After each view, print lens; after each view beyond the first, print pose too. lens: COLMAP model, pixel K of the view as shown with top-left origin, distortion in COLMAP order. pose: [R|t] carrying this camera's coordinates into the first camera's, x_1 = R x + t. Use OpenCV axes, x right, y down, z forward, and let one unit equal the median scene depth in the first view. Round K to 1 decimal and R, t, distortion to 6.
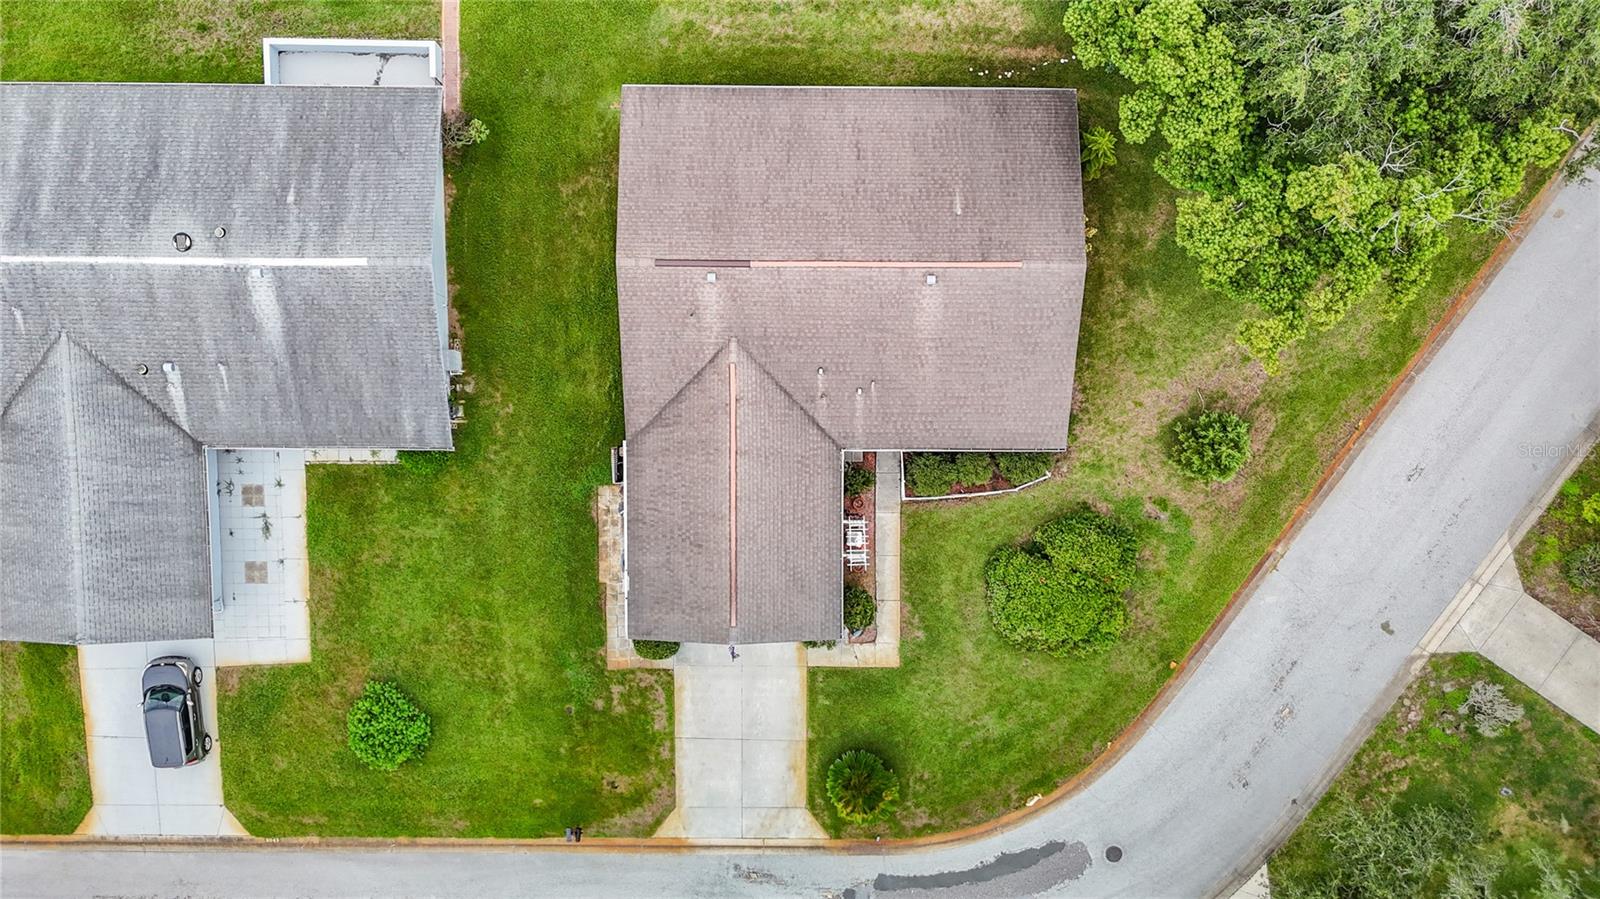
lens RADIAL K [[1193.2, 0, 800.0], [0, 1193.2, 449.5], [0, 0, 1]] dist [0.092098, -0.127146]
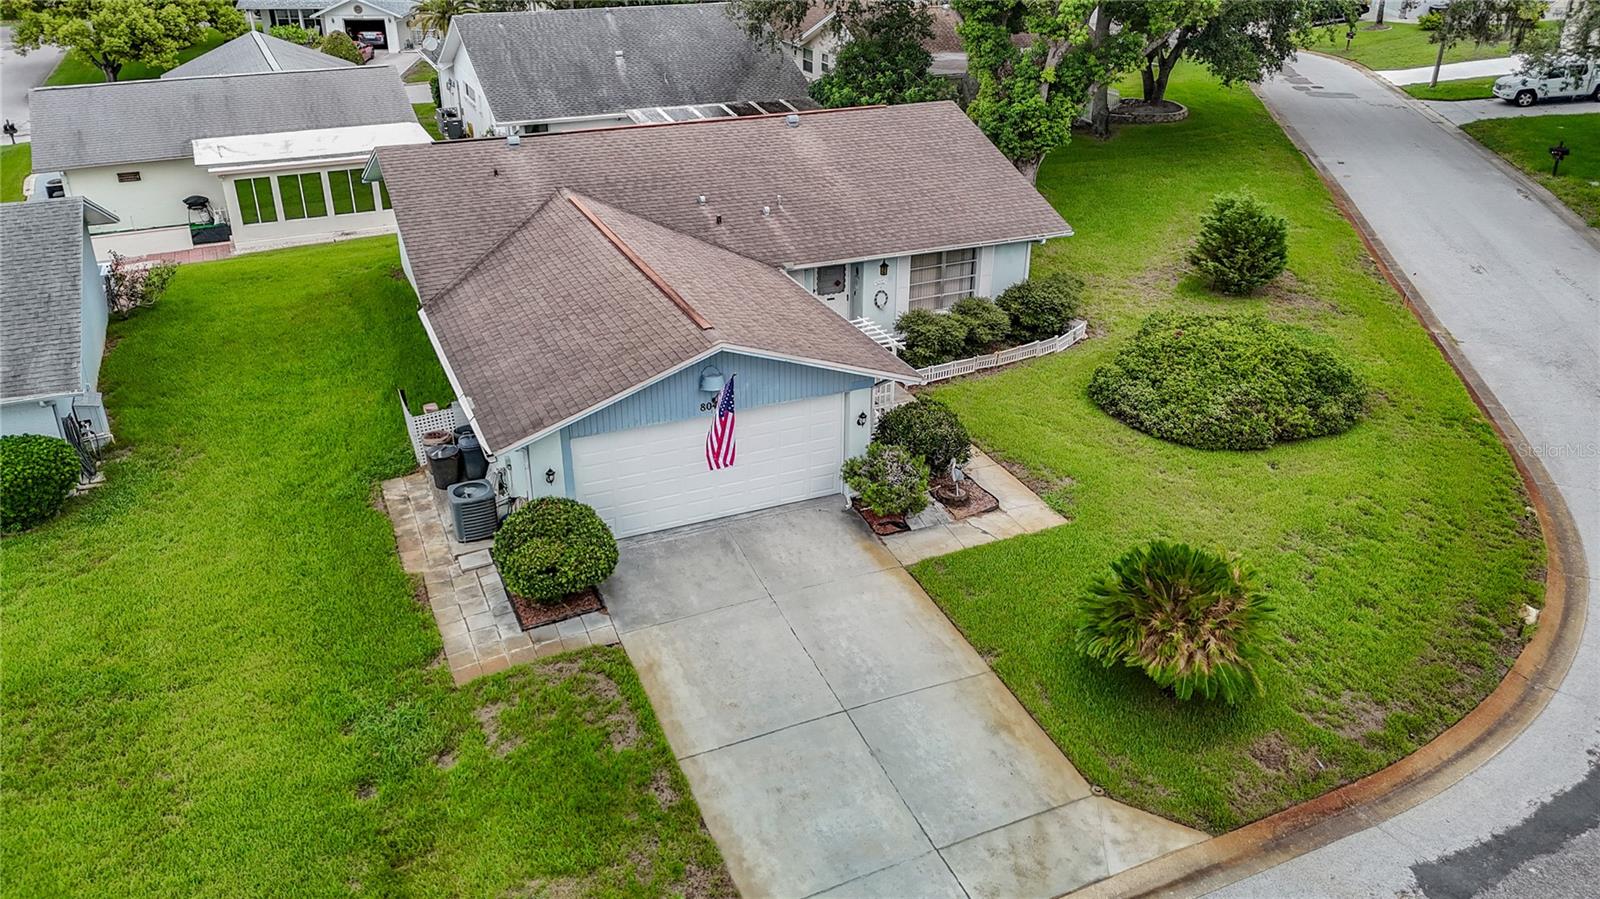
lens RADIAL K [[1193.2, 0, 800.0], [0, 1193.2, 449.5], [0, 0, 1]] dist [0.092098, -0.127146]
pose [[0.914696, -0.191328, 0.355983, -0.182608], [0.401846, 0.336815, -0.851514, 0.536341], [0.043017, 0.921927, 0.384968, 0.779234]]
